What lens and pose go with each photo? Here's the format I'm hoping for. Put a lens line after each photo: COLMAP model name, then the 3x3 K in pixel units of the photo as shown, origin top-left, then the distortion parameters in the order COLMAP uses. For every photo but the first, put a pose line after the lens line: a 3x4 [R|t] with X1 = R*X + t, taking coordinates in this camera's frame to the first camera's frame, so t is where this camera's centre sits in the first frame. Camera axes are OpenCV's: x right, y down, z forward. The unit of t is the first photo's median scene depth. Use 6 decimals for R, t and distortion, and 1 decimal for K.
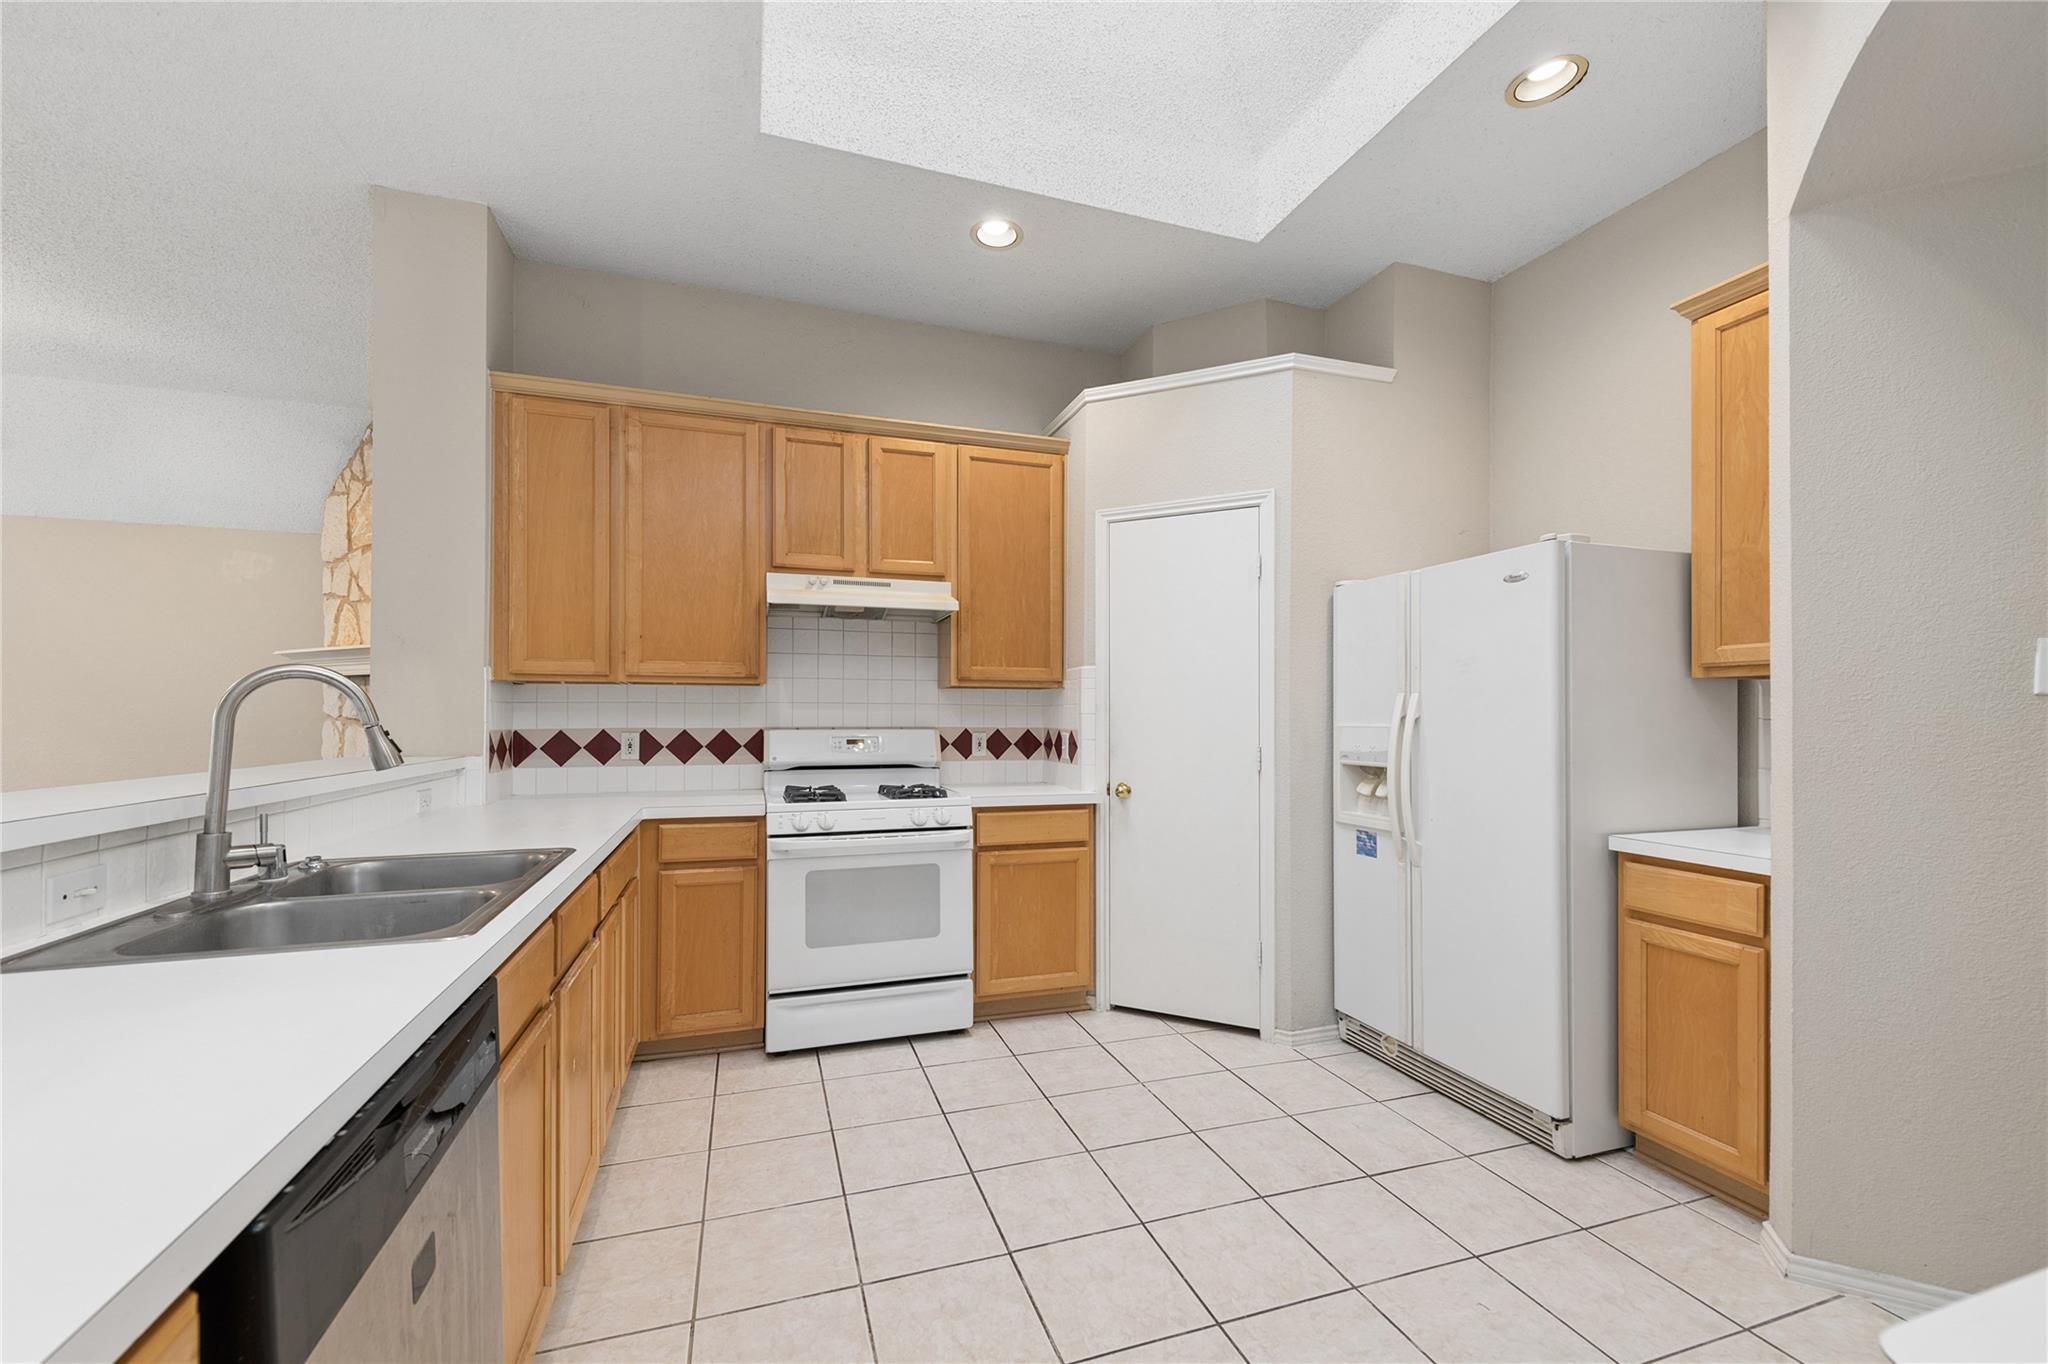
lens RADIAL K [[813.6, 0, 1017.3], [0, 813.6, 706.2], [0, 0, 1]] dist [0.018335, -0.007091]
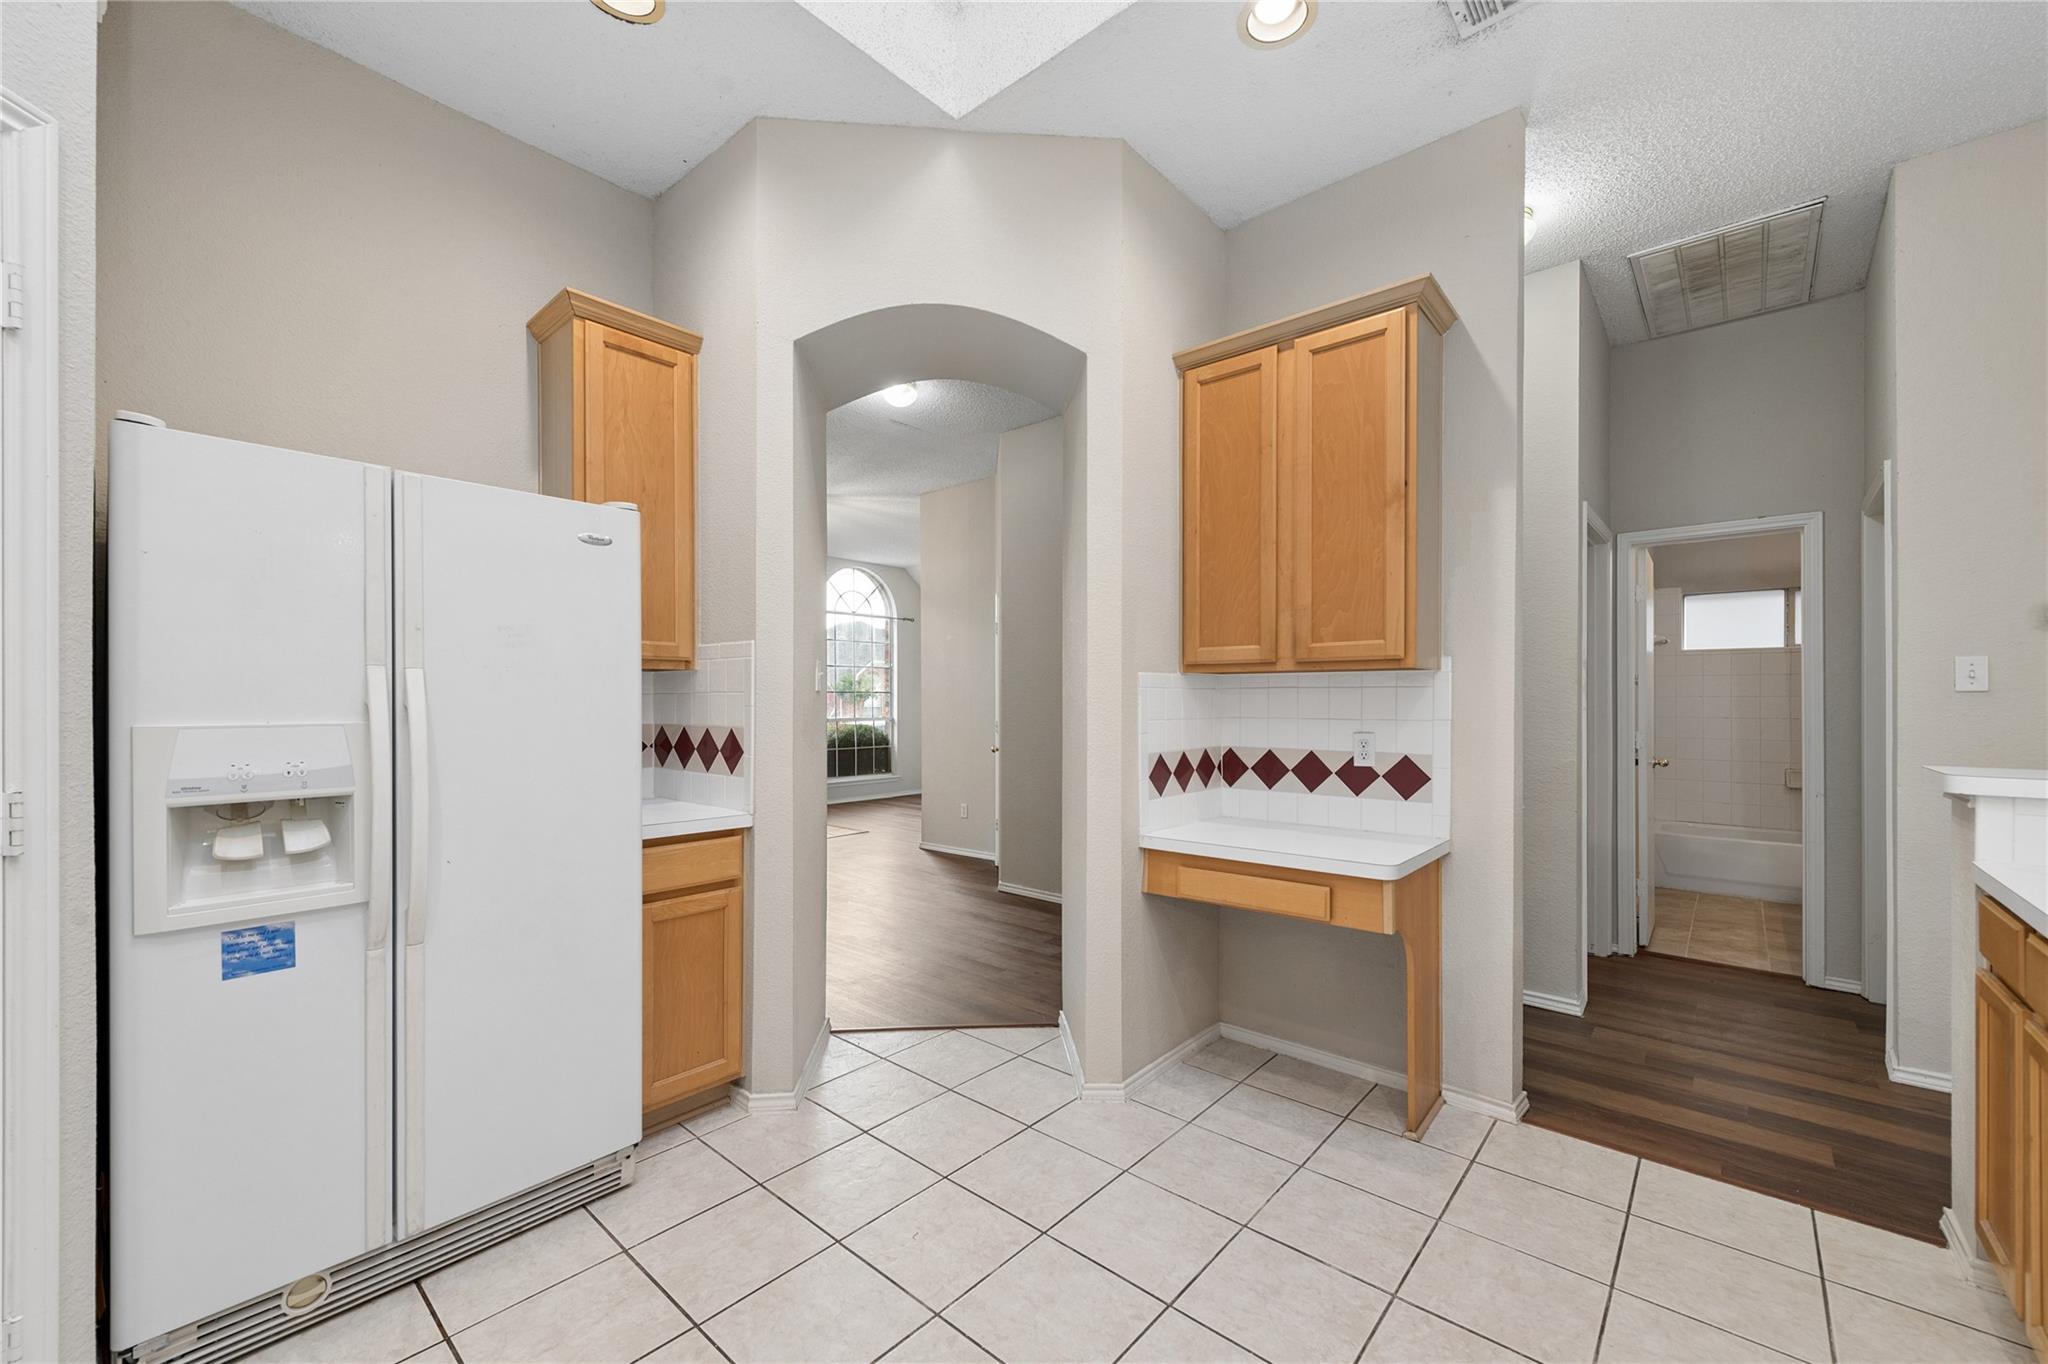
lens RADIAL K [[813.6, 0, 1017.3], [0, 813.6, 706.2], [0, 0, 1]] dist [0.018335, -0.007091]
pose [[-0.499458, -0.009441, 0.866287, -0.315869], [-0.013529, 0.999904, 0.003097, 0.005845], [-0.866232, -0.010173, -0.499538, 1.002501]]
